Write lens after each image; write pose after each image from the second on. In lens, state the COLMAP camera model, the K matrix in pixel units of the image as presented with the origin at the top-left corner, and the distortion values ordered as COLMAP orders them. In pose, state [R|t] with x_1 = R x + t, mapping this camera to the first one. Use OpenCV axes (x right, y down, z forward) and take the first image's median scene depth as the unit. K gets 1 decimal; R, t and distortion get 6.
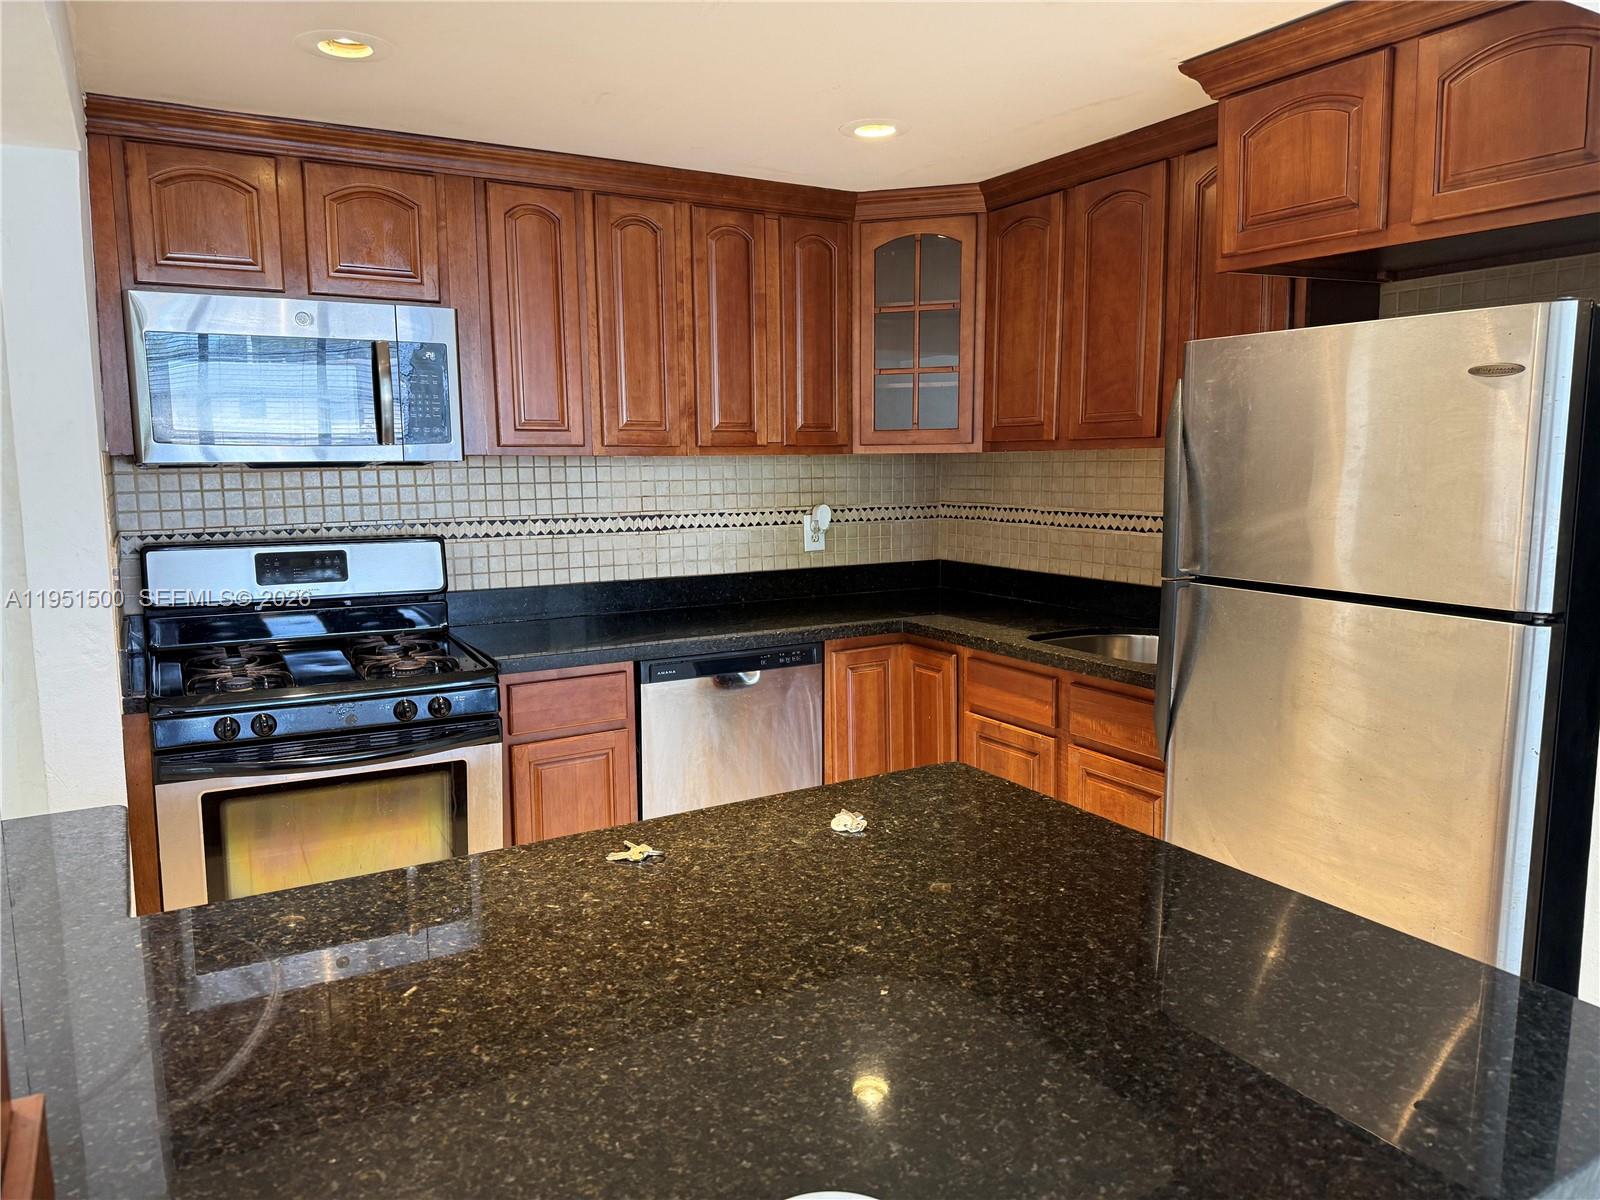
lens RADIAL K [[1147.7, 0, 807.4], [0, 1147.7, 598.2], [0, 0, 1]] dist [0.225466, -0.417154]
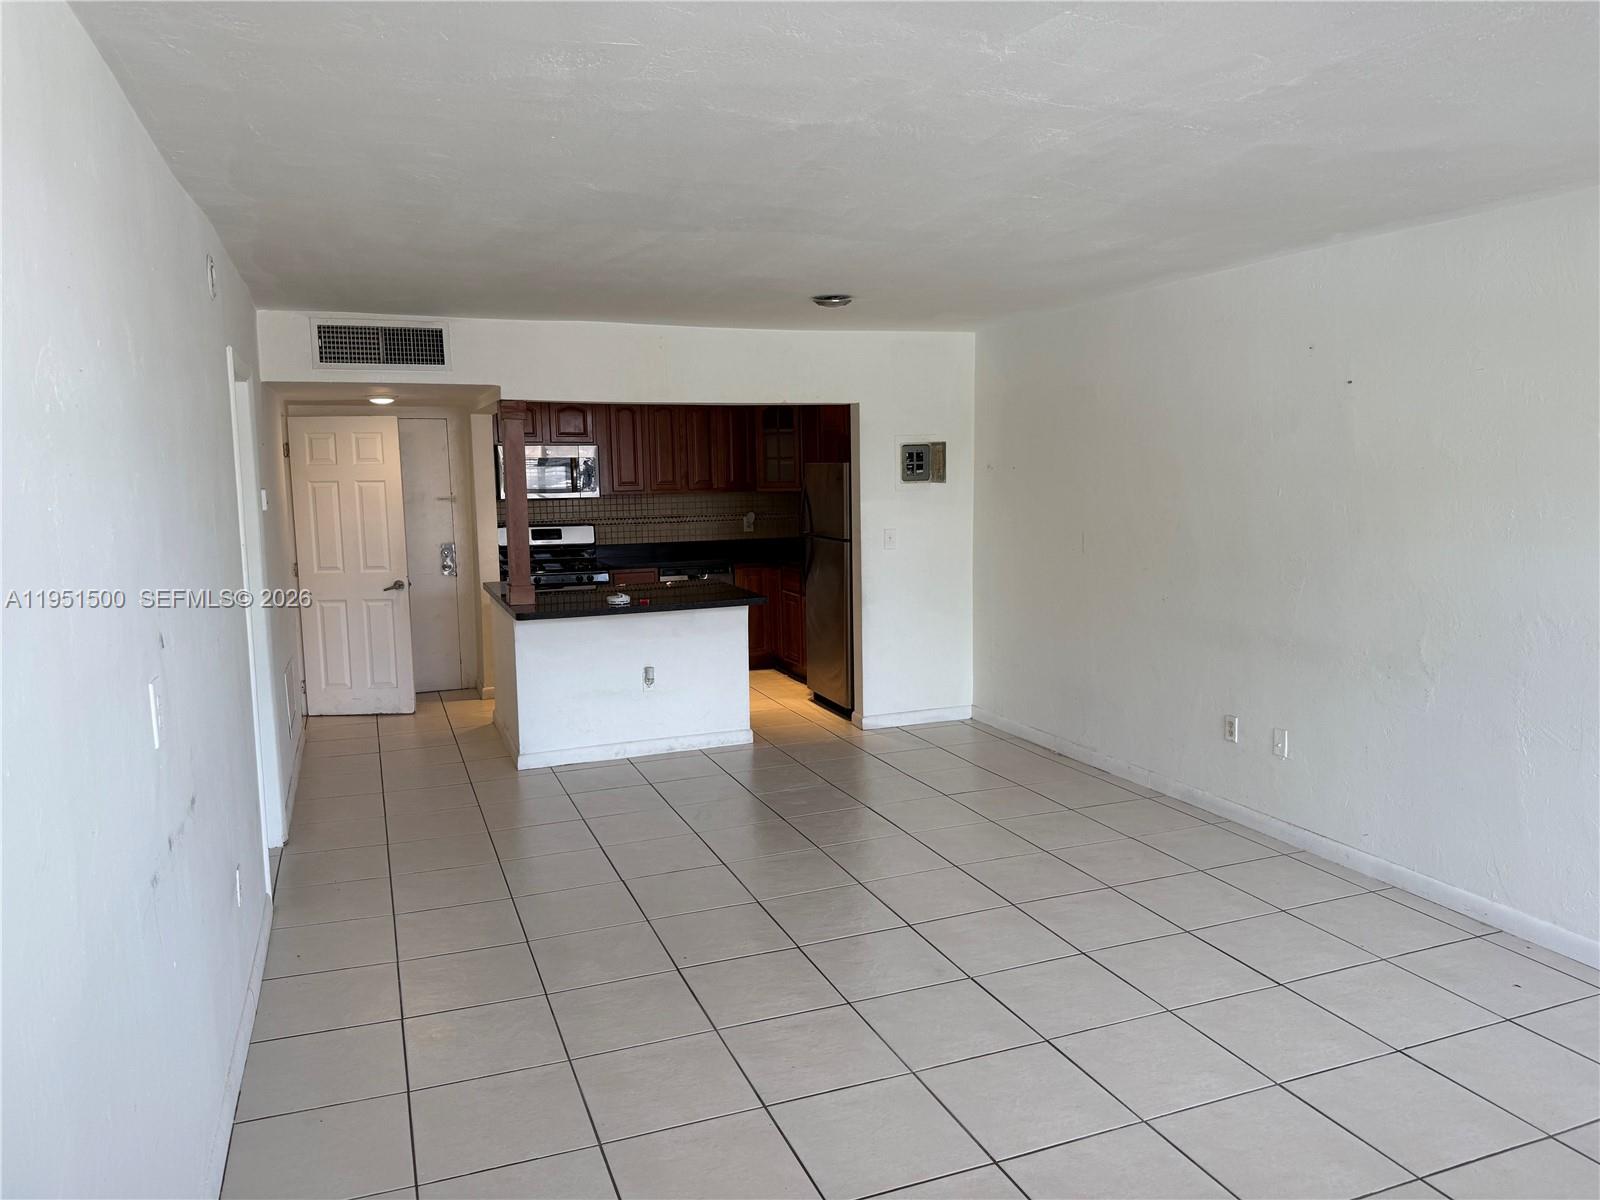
lens RADIAL K [[1147.7, 0, 807.4], [0, 1147.7, 598.2], [0, 0, 1]] dist [0.225466, -0.417154]
pose [[0.988504, 0.007901, -0.150988, 0.543614], [-0.009022, 0.999937, -0.006741, 0.123508], [0.150925, 0.008026, 0.988513, -1.471355]]
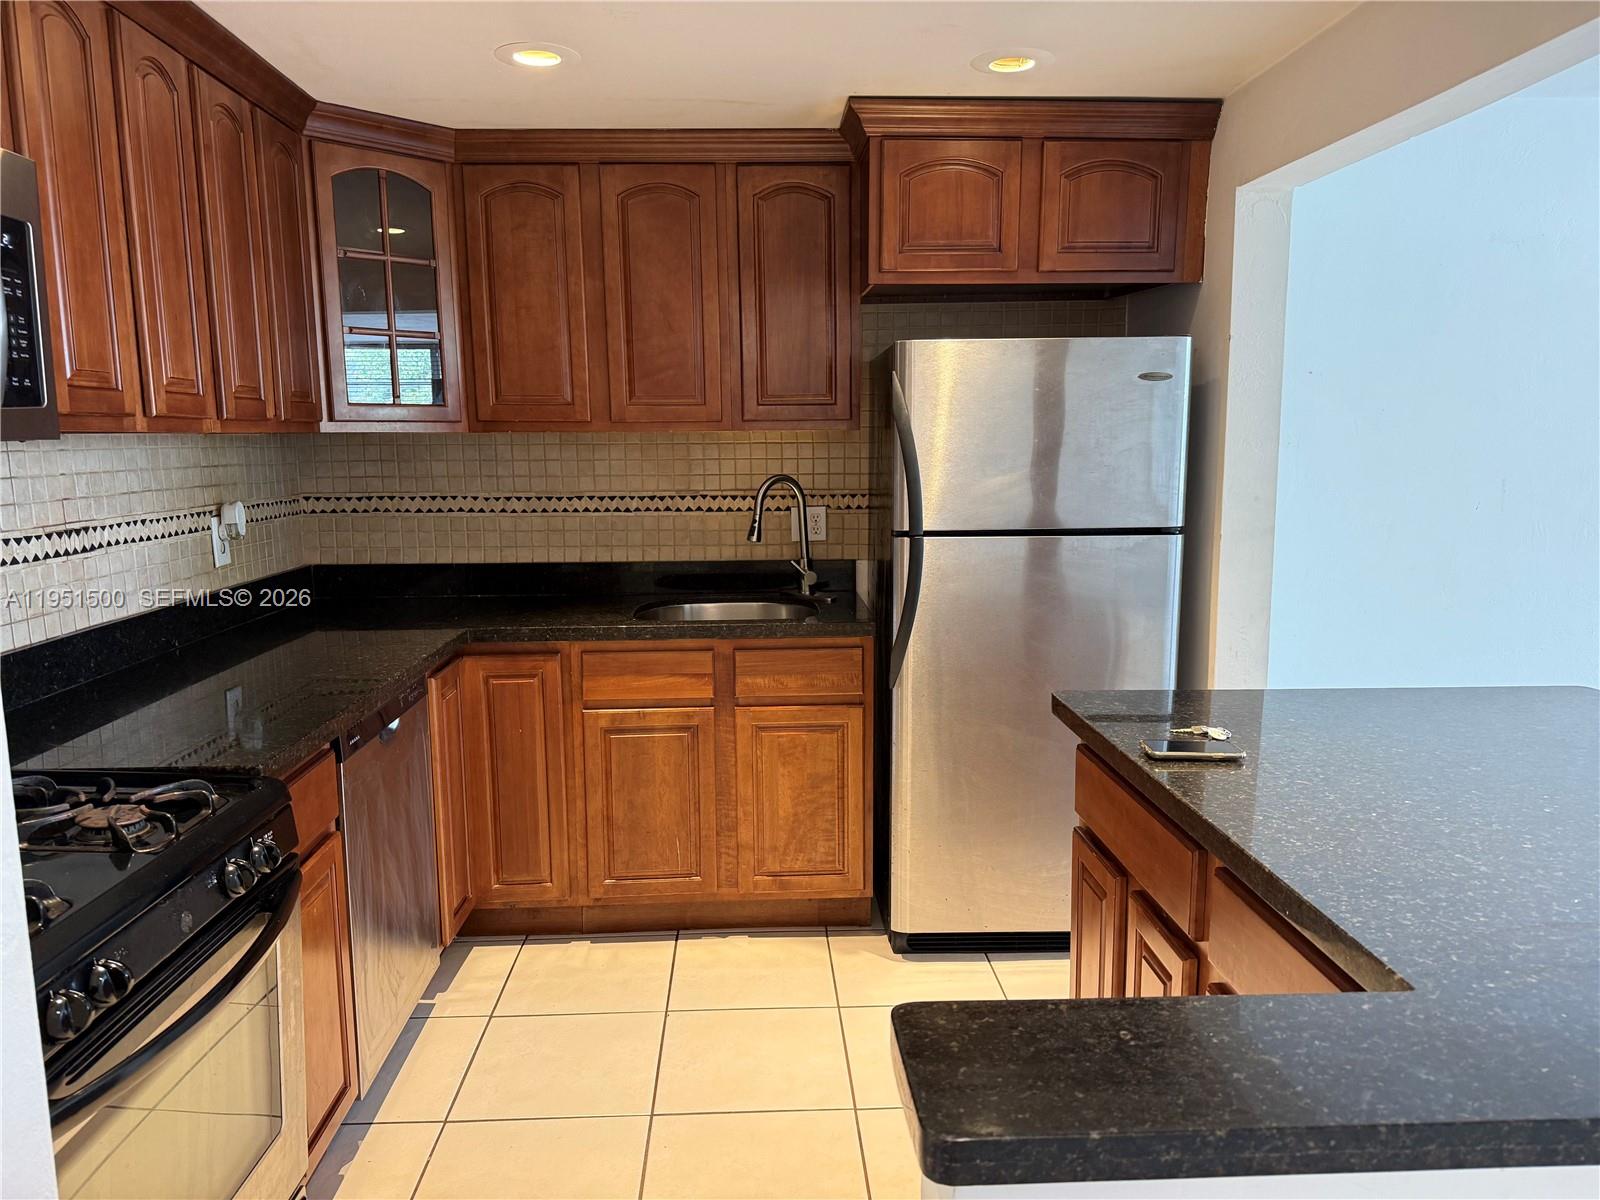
lens RADIAL K [[1147.7, 0, 807.4], [0, 1147.7, 598.2], [0, 0, 1]] dist [0.225466, -0.417154]
pose [[0.463266, -0.120213, 0.878028, -0.547635], [0.117856, 0.990314, 0.073403, -0.035993], [-0.878348, 0.069475, 0.472947, 0.361577]]
